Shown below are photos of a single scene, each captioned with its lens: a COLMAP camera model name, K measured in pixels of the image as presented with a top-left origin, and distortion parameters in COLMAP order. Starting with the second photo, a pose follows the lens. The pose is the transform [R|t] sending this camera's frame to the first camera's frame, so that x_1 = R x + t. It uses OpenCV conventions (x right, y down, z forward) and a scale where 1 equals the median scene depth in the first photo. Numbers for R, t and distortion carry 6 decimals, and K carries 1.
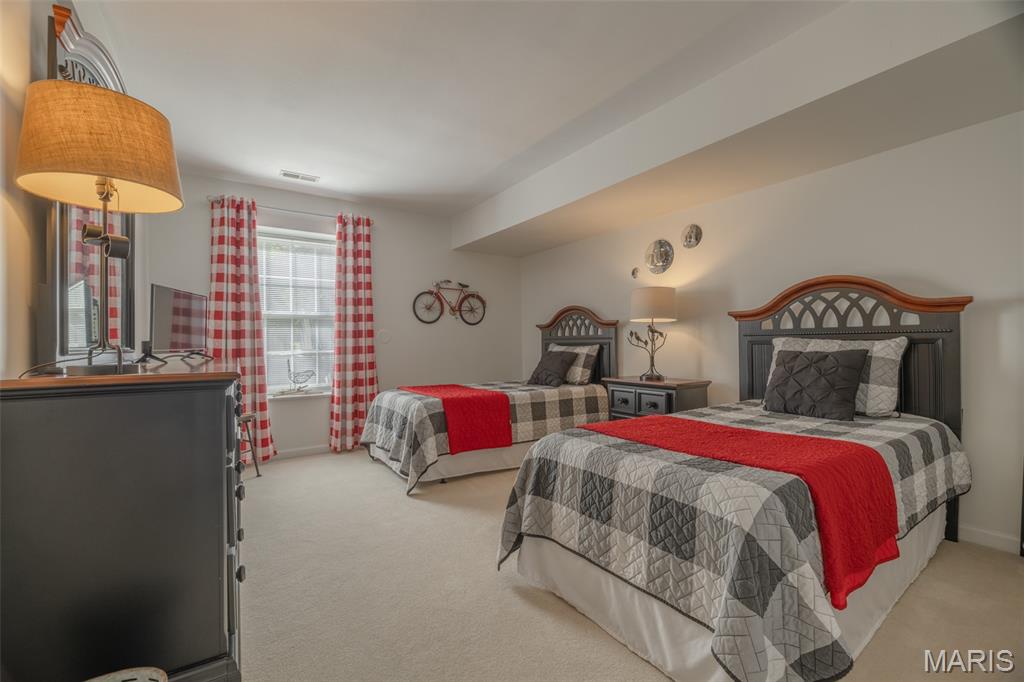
lens RADIAL K [[429.4, 0, 508.5], [0, 429.4, 342.3], [0, 0, 1]] dist [0.000314, 0.000332]
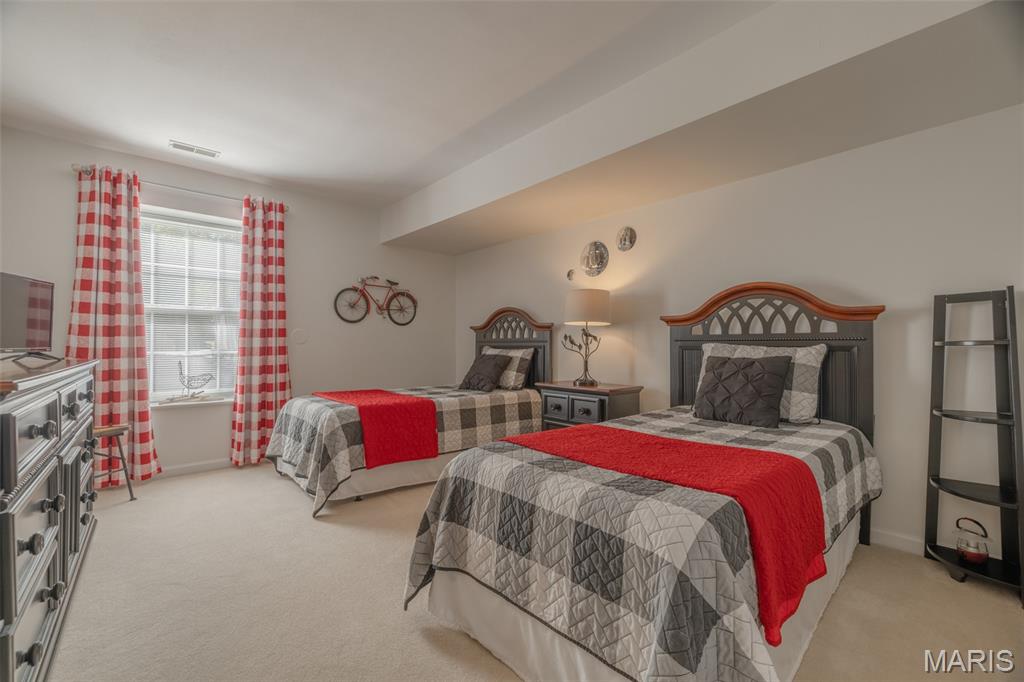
lens RADIAL K [[406.1, 0, 517.2], [0, 406.1, 342.6], [0, 0, 1]] dist [-0.000751, 0.000046]
pose [[0.990608, 0.013228, 0.136091, 0.063402], [-0.012566, 0.999905, -0.005724, -0.001637], [-0.136154, 0.003960, 0.990680, 0.128648]]
